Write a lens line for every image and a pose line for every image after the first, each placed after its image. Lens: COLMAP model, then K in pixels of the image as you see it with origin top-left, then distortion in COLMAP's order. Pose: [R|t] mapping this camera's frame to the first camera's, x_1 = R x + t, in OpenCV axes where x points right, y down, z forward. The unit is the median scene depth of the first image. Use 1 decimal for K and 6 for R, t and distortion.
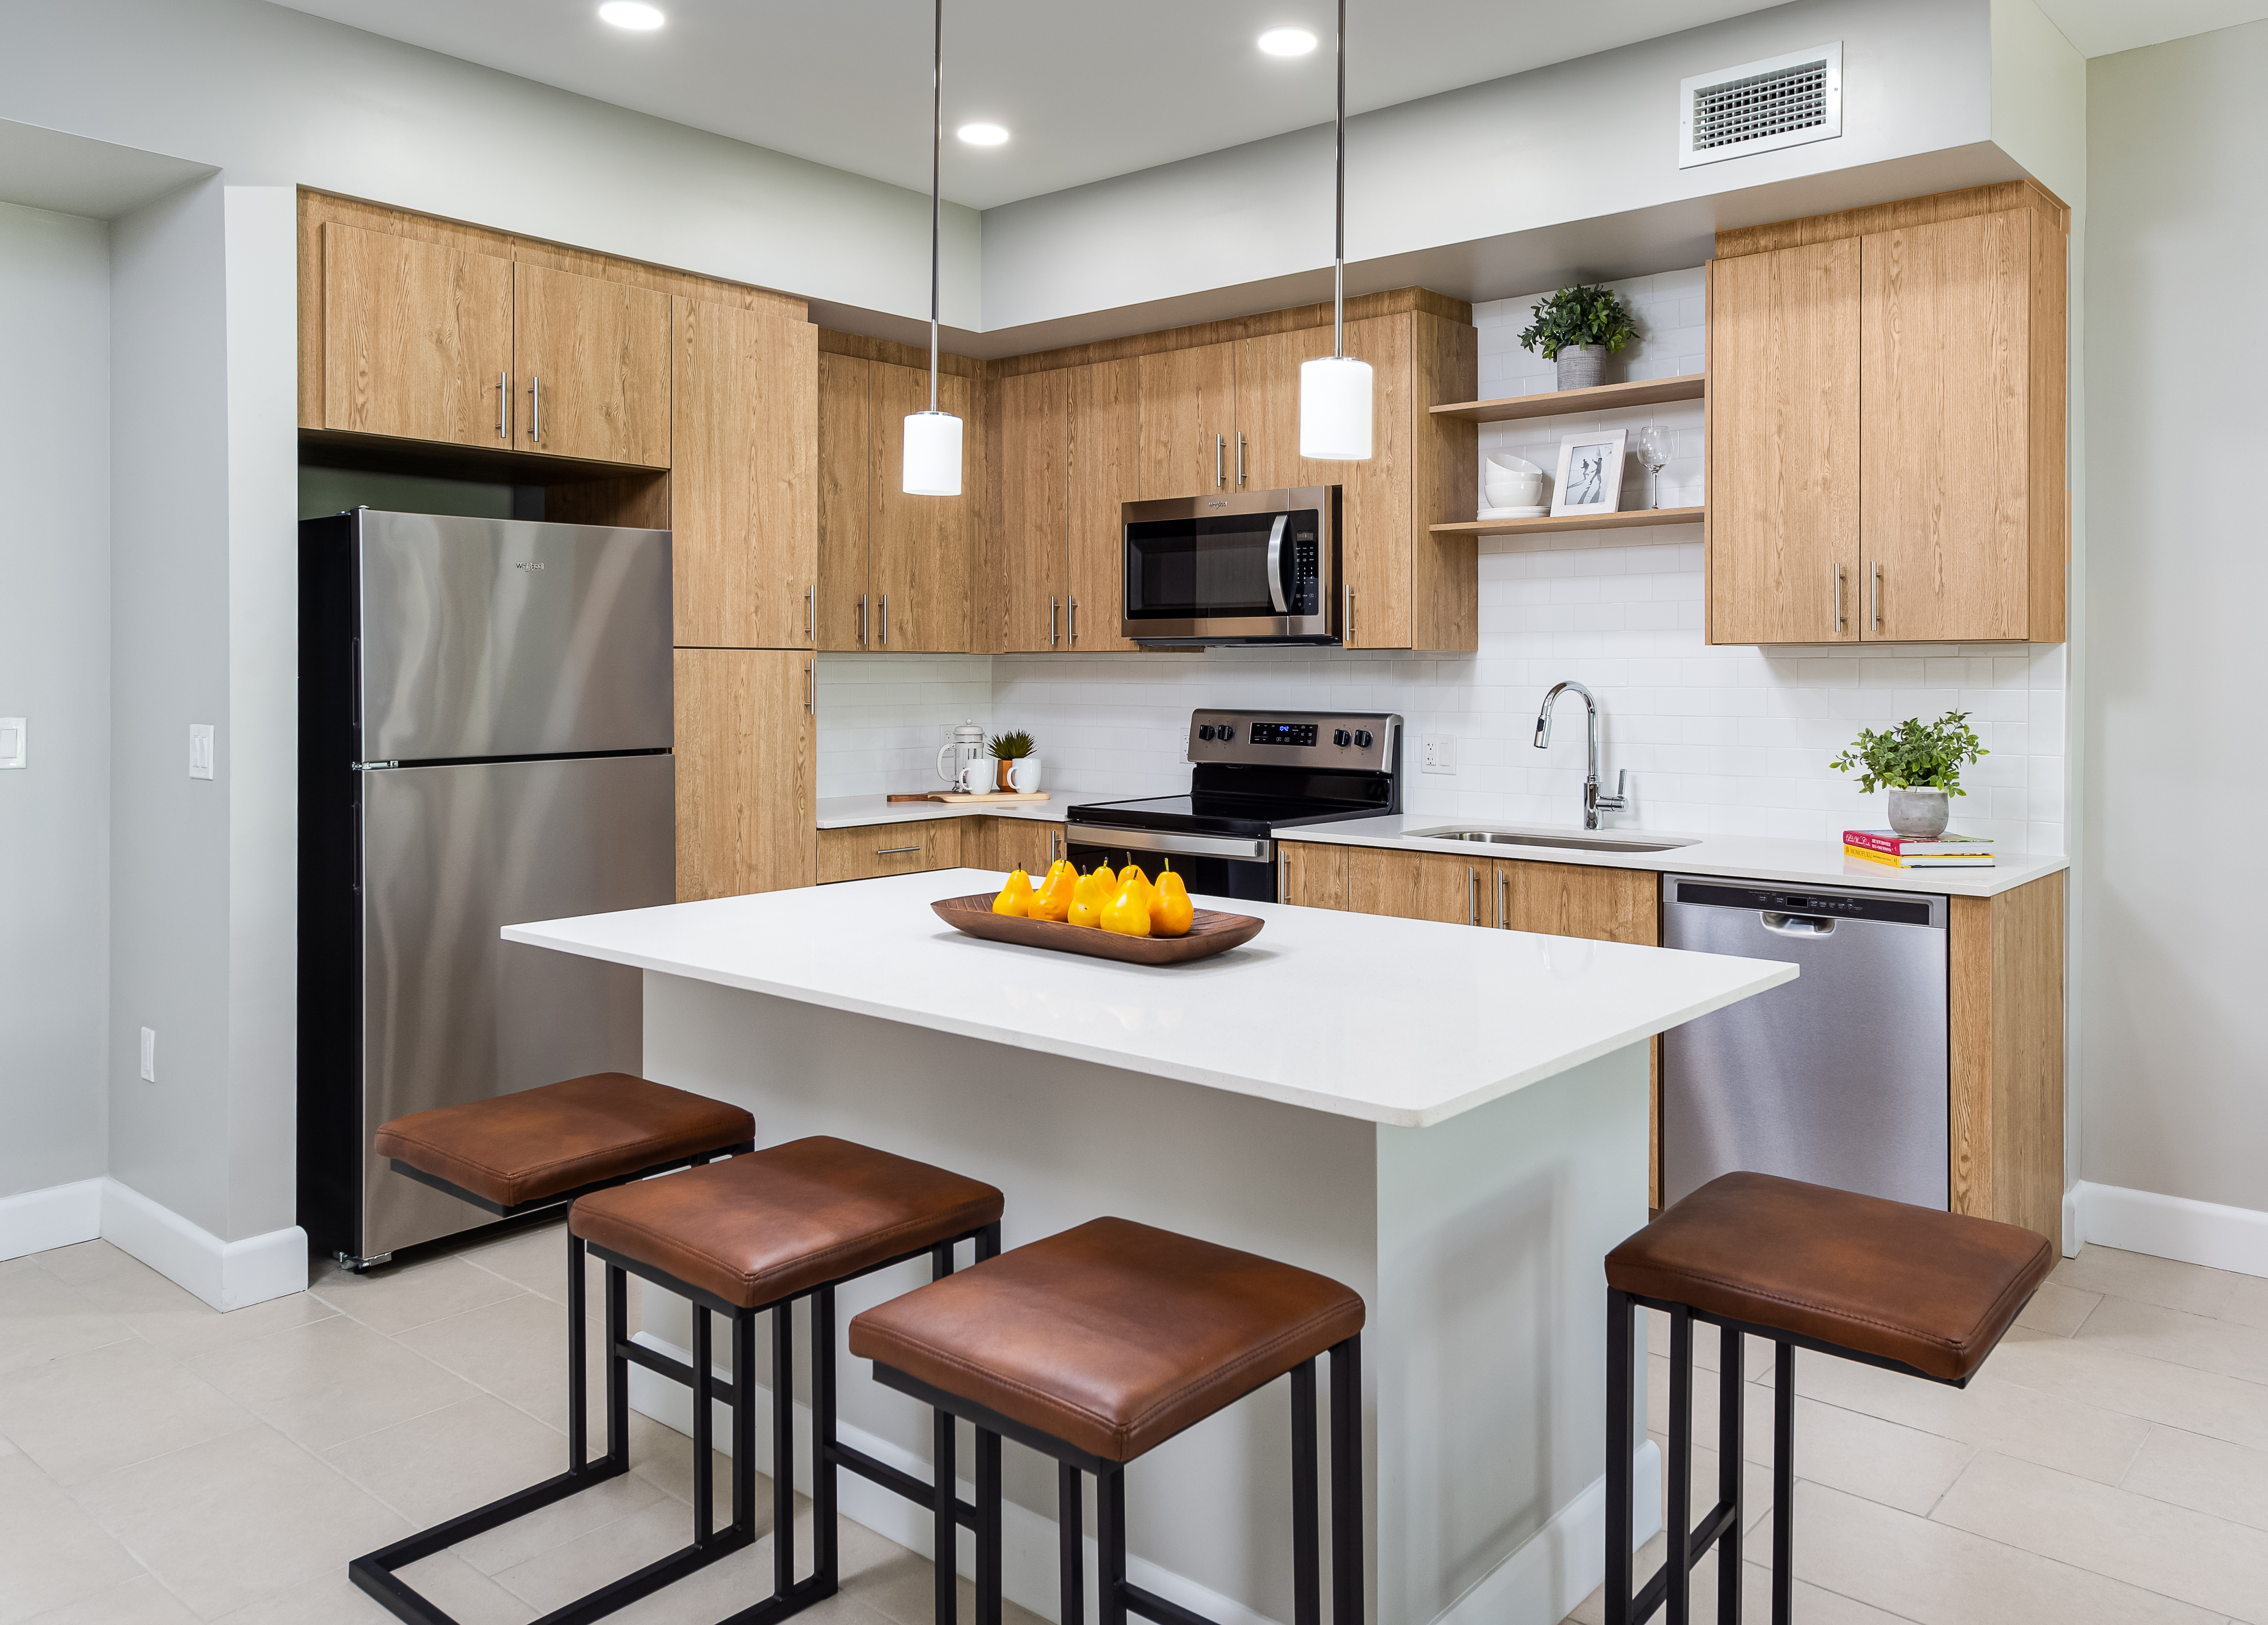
lens RADIAL K [[1585.1, 0, 1135.8], [0, 1585.1, 966.0], [0, 0, 1]] dist [0.006795, 0.003334]
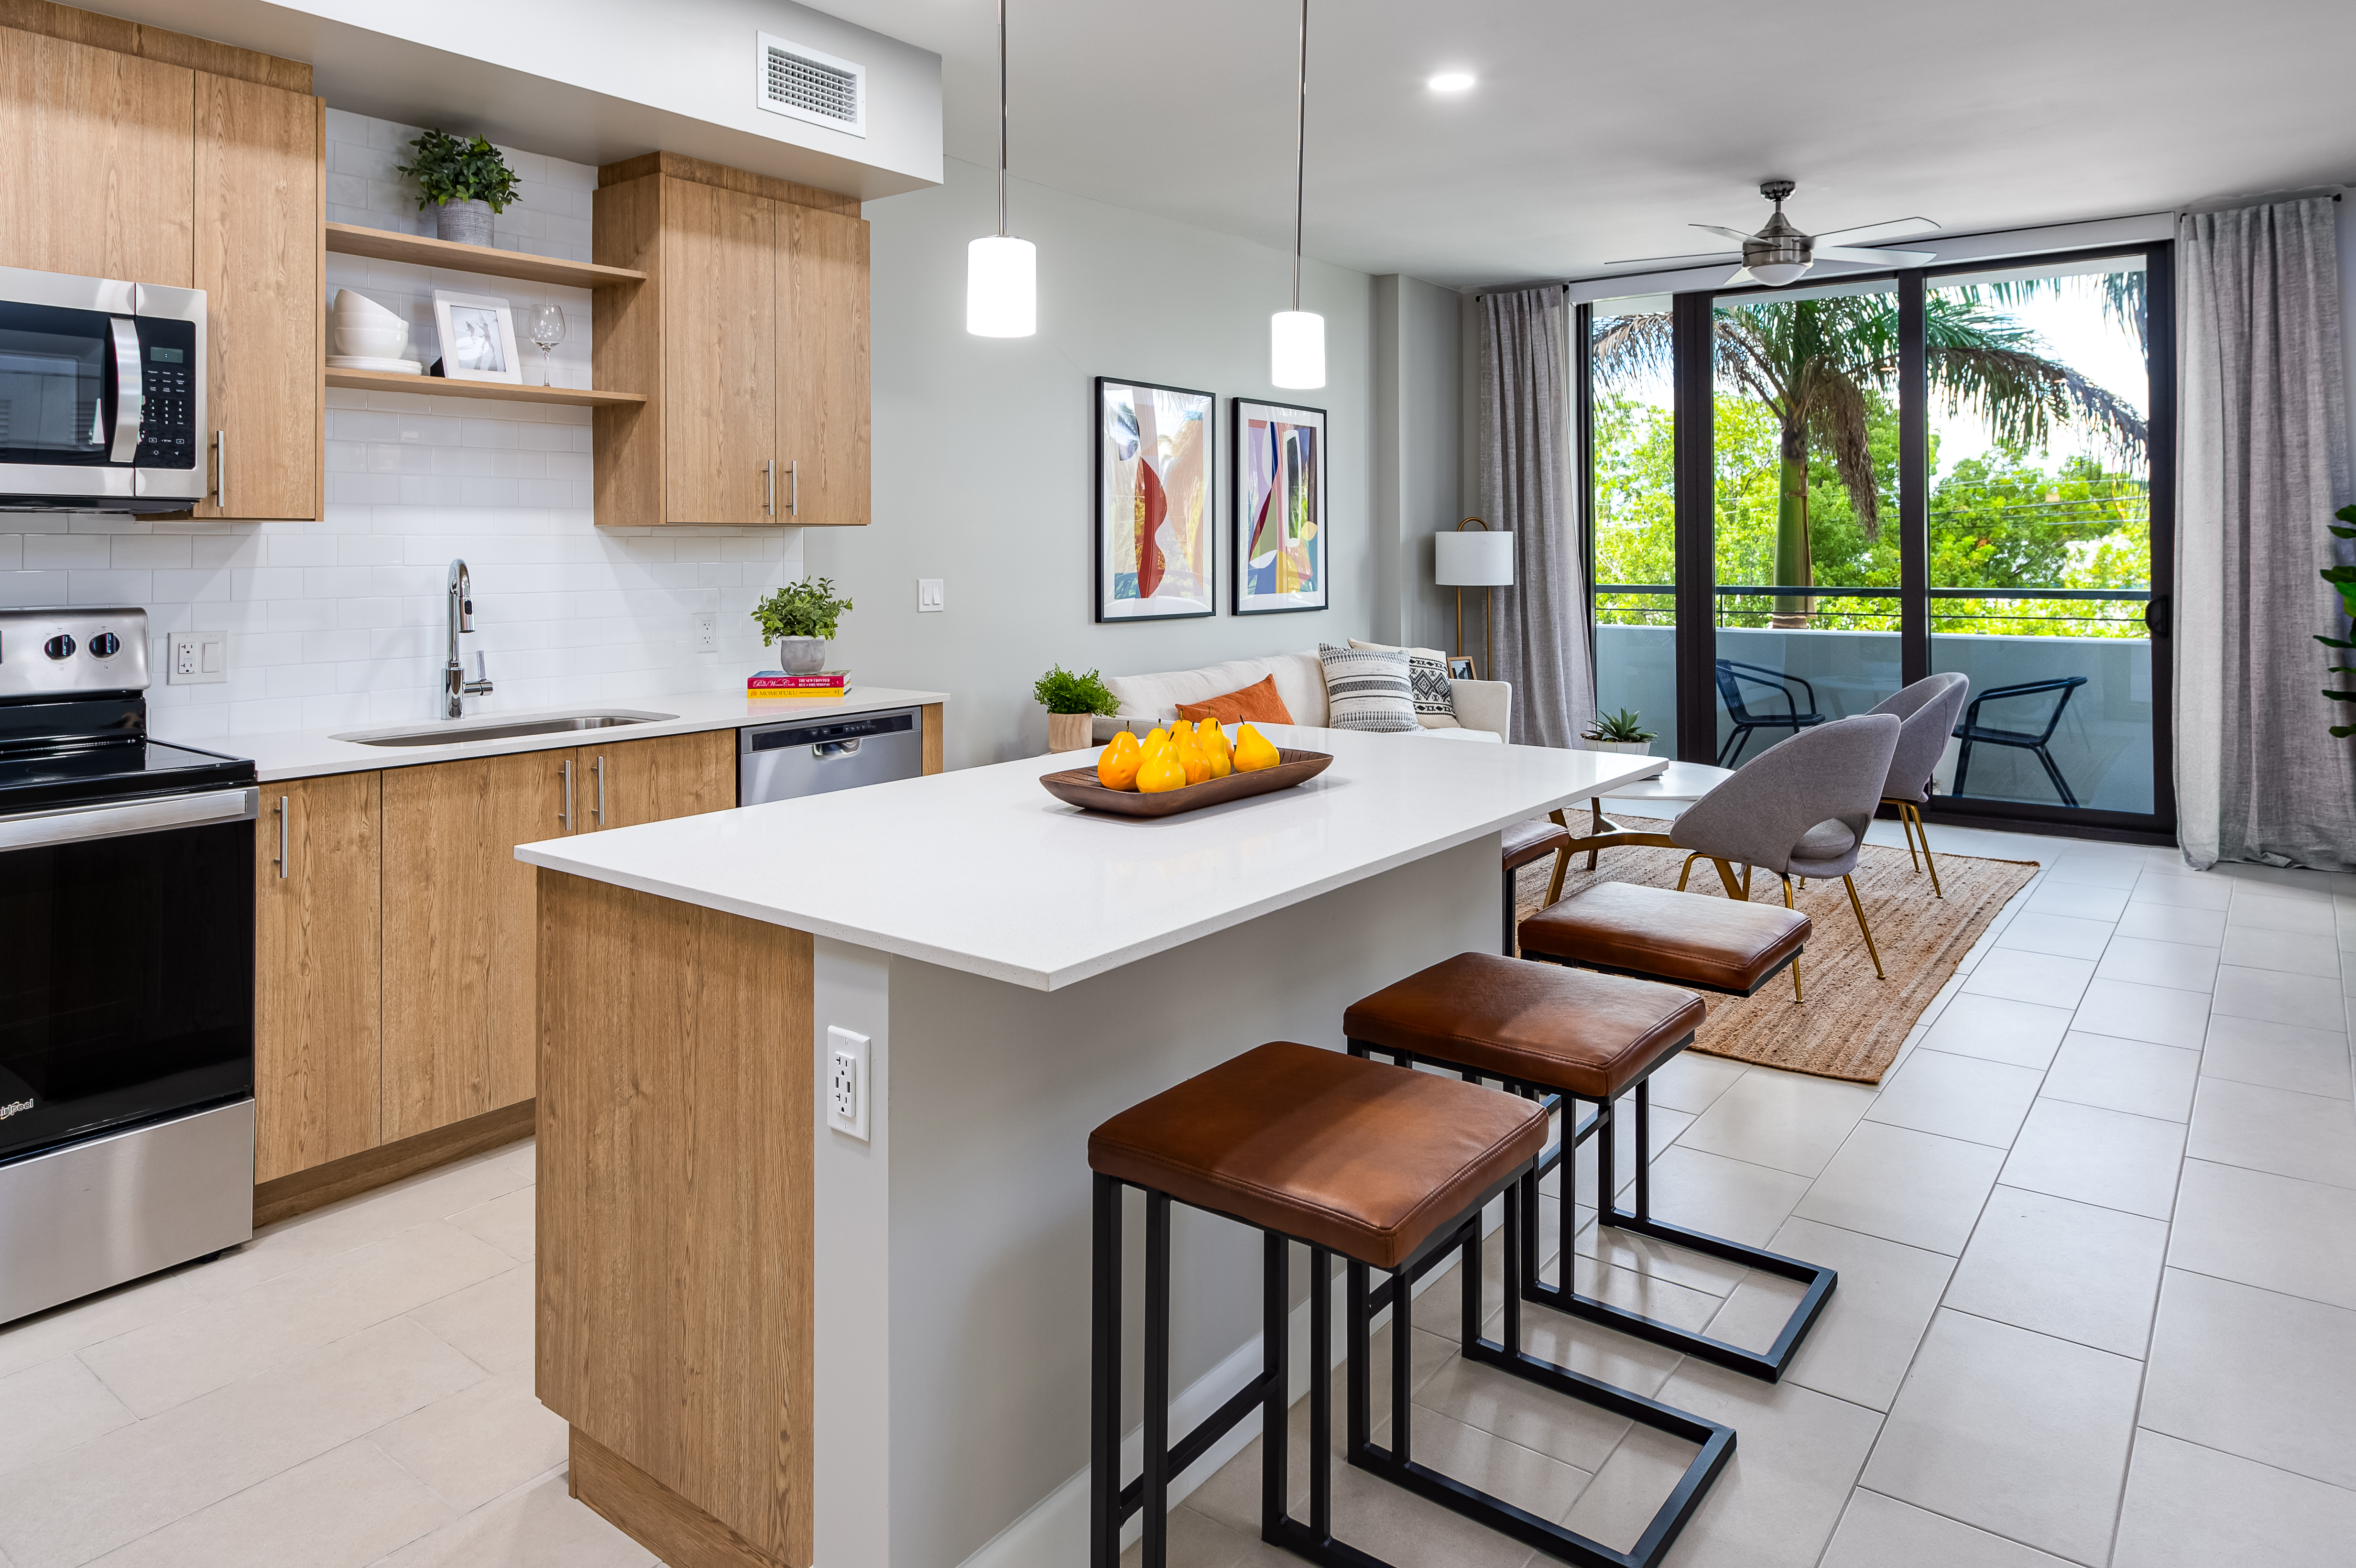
lens RADIAL K [[1452.3, 0, 1178.0], [0, 1452.3, 784.0], [0, 0, 1]] dist [0.000516, 0.001567]
pose [[-0.055320, -0.160038, 0.985560, -0.661316], [0.186673, 0.968009, 0.167666, -0.128466], [-0.980863, 0.193252, -0.023675, 0.701292]]
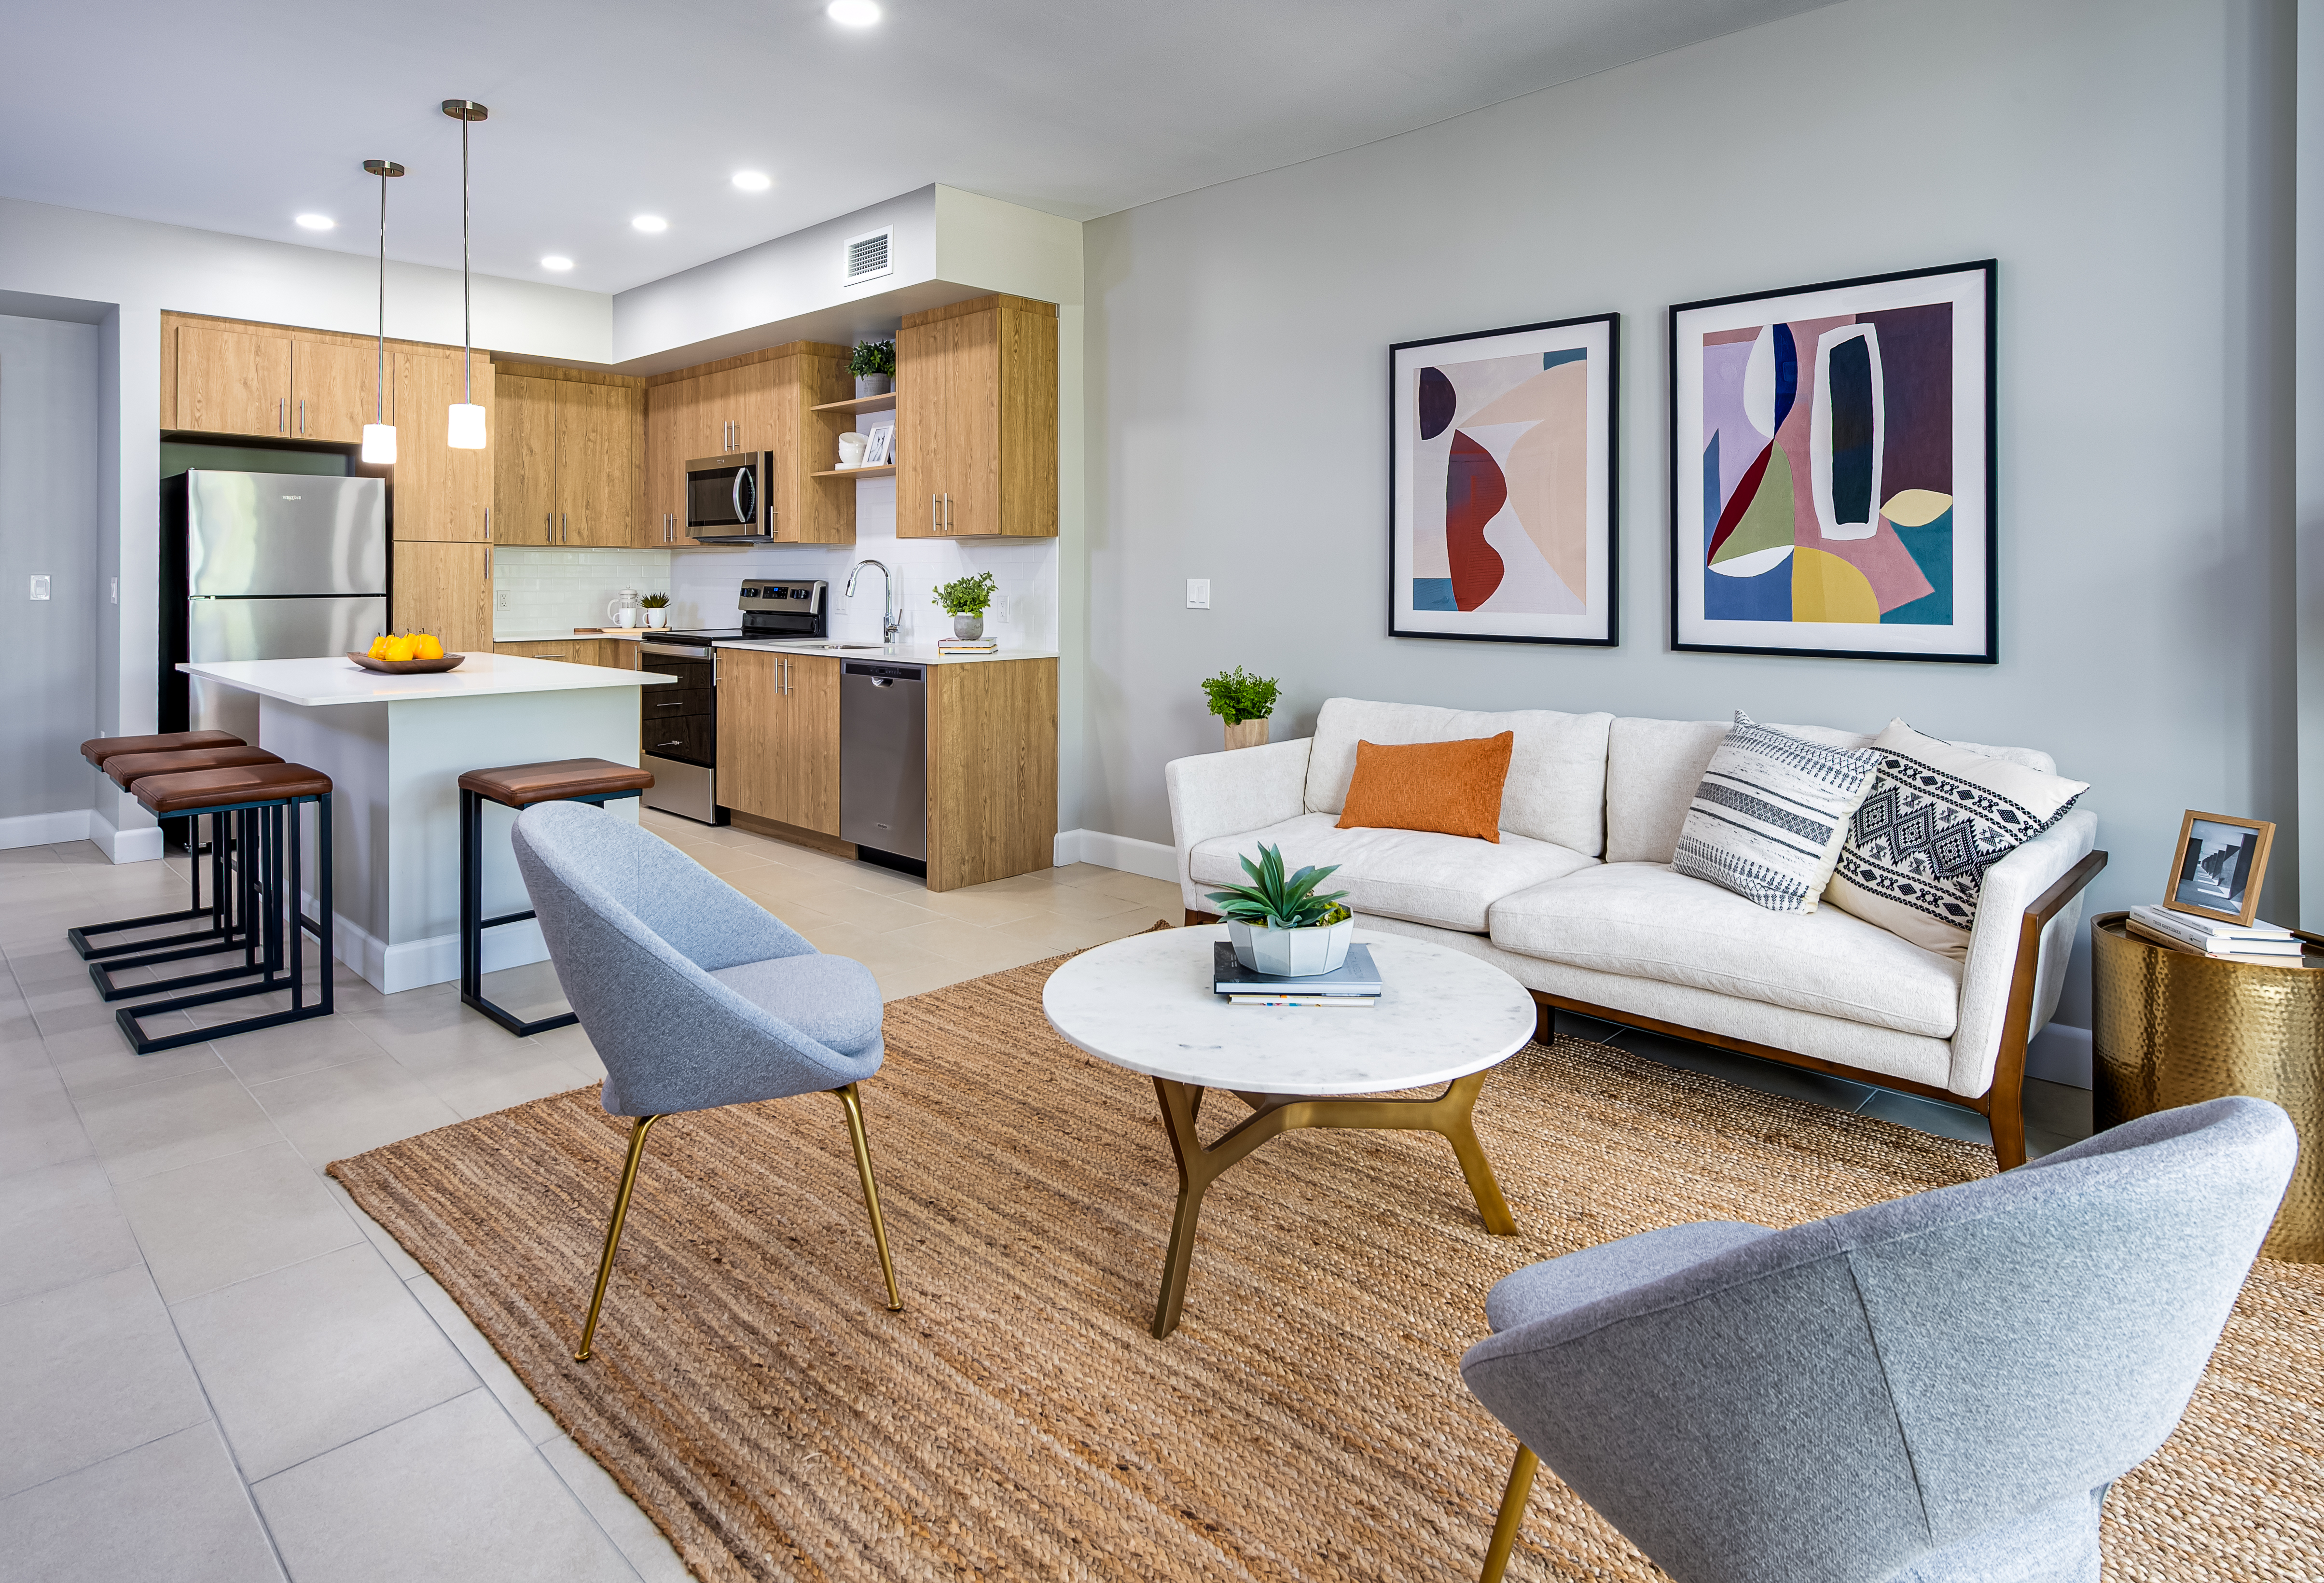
lens RADIAL K [[1234.8, 0, 1076.6], [0, 1234.8, 791.1], [0, 0, 1]] dist [-0.000116, -0.000228]
pose [[0.996523, 0.016232, -0.081723, 0.663579], [-0.017289, 0.999776, -0.012247, 0.101617], [0.081505, 0.013617, 0.996580, -0.394117]]
